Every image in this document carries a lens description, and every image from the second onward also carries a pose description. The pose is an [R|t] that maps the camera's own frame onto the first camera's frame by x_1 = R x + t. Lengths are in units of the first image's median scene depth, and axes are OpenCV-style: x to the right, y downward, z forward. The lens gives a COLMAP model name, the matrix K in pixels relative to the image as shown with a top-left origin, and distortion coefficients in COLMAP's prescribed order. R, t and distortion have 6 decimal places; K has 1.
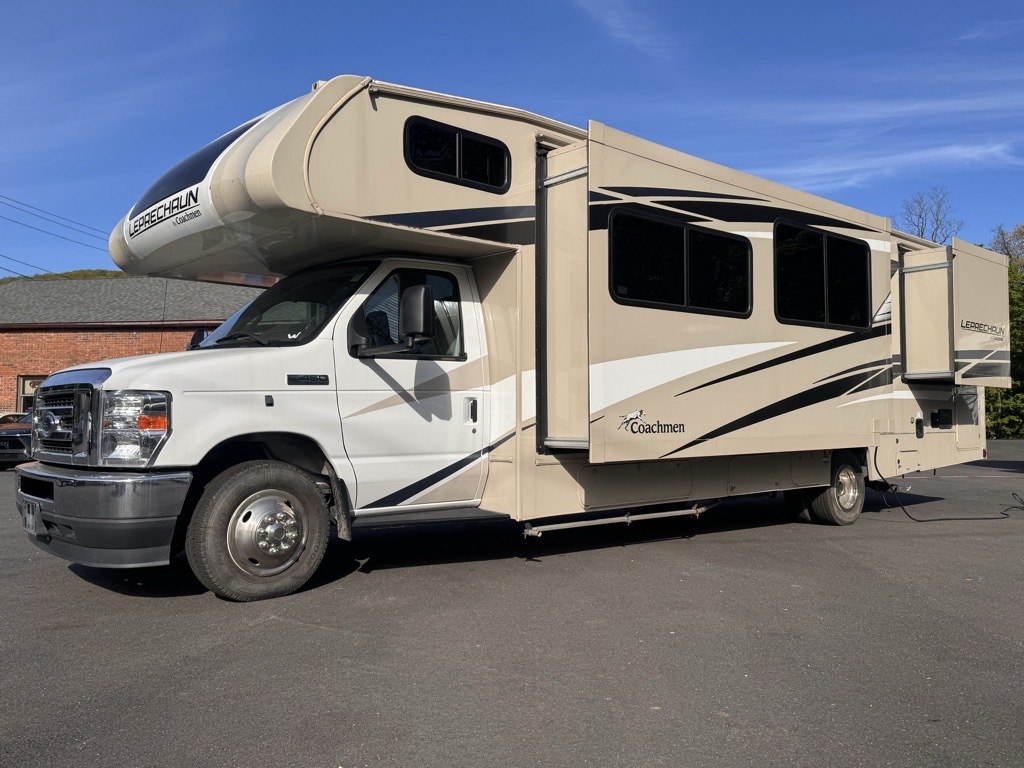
lens RADIAL K [[812.4, 0, 515.6], [0, 812.4, 381.8], [0, 0, 1]] dist [0.182903, -0.282353]
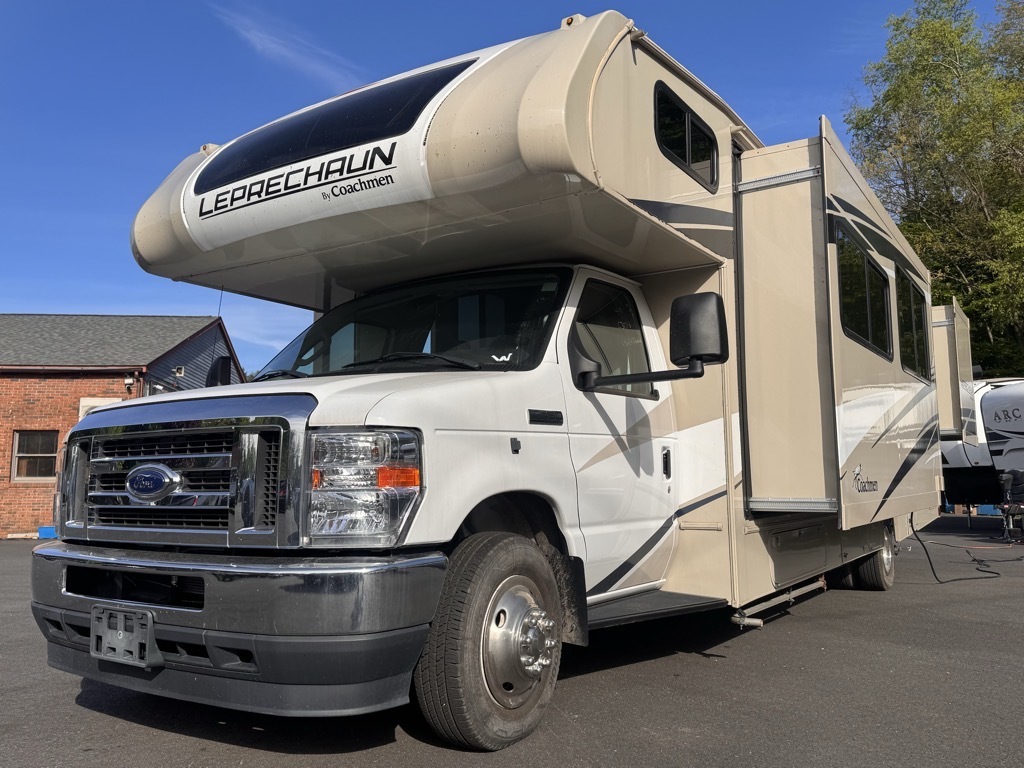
lens RADIAL K [[812.4, 0, 515.6], [0, 812.4, 381.8], [0, 0, 1]] dist [0.182903, -0.282353]
pose [[0.962081, 0.026021, 0.271520, -0.454989], [-0.004762, 0.996890, -0.078661, 0.021835], [-0.272722, 0.074385, 0.959213, 0.309743]]
